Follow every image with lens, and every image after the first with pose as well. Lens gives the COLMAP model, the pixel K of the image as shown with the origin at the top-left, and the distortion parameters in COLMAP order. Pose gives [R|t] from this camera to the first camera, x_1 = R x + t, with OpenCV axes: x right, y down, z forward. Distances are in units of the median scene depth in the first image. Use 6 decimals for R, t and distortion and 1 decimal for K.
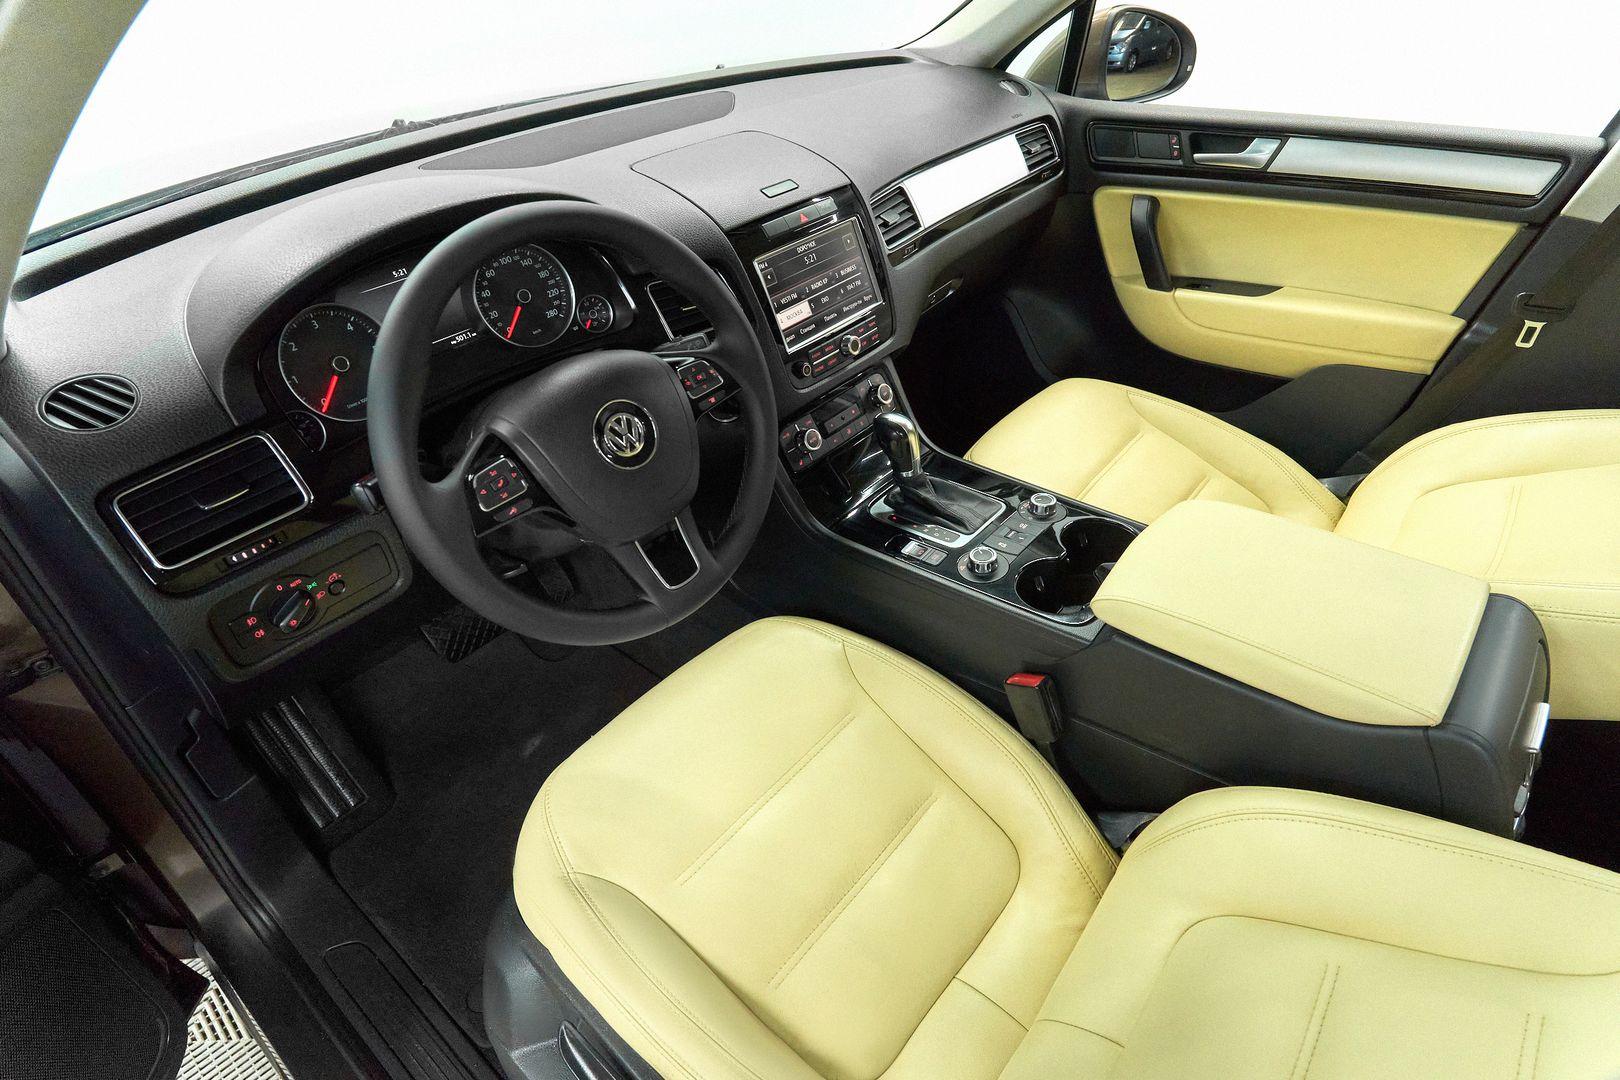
lens RADIAL K [[881.0, 0, 844.3], [0, 881.0, 542.4], [0, 0, 1]] dist [0.019587, 0.000260]
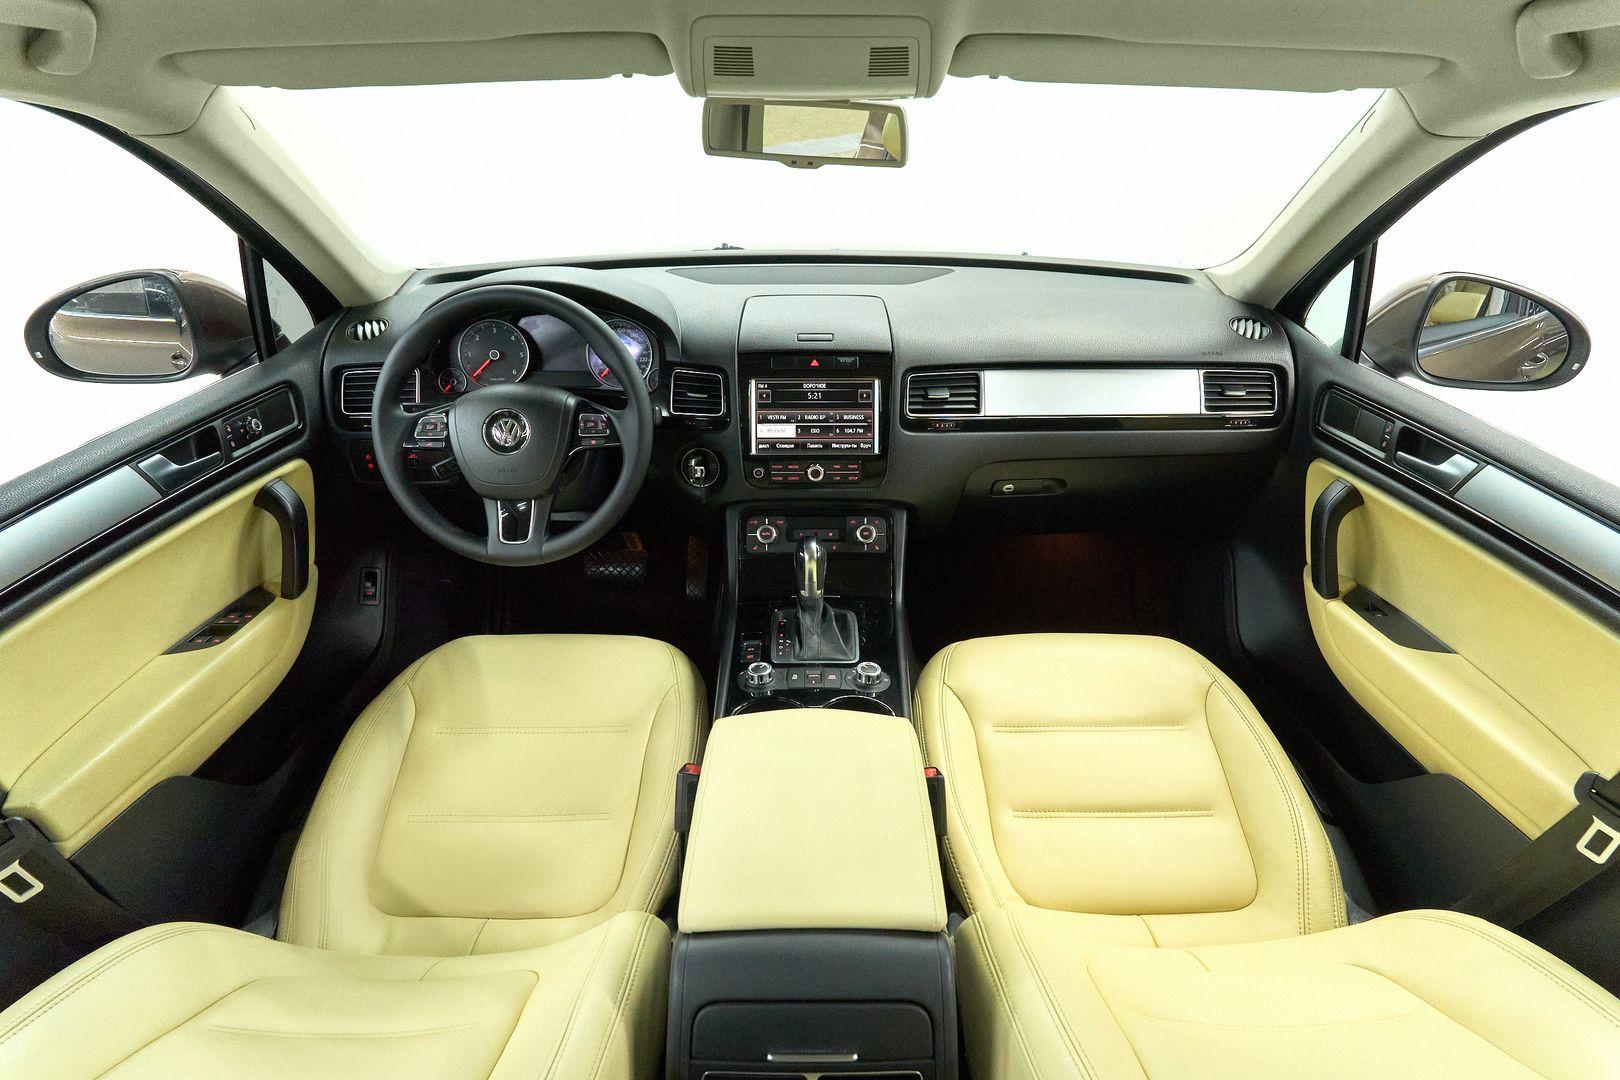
lens RADIAL K [[899.2, 0, 818.9], [0, 899.2, 535.0], [0, 0, 1]] dist [0.012116, 0.000845]
pose [[0.632358, 0.377901, -0.676250, 0.740985], [-0.486336, 0.873143, 0.033158, -0.169557], [0.602993, 0.307917, 0.735926, 0.134053]]
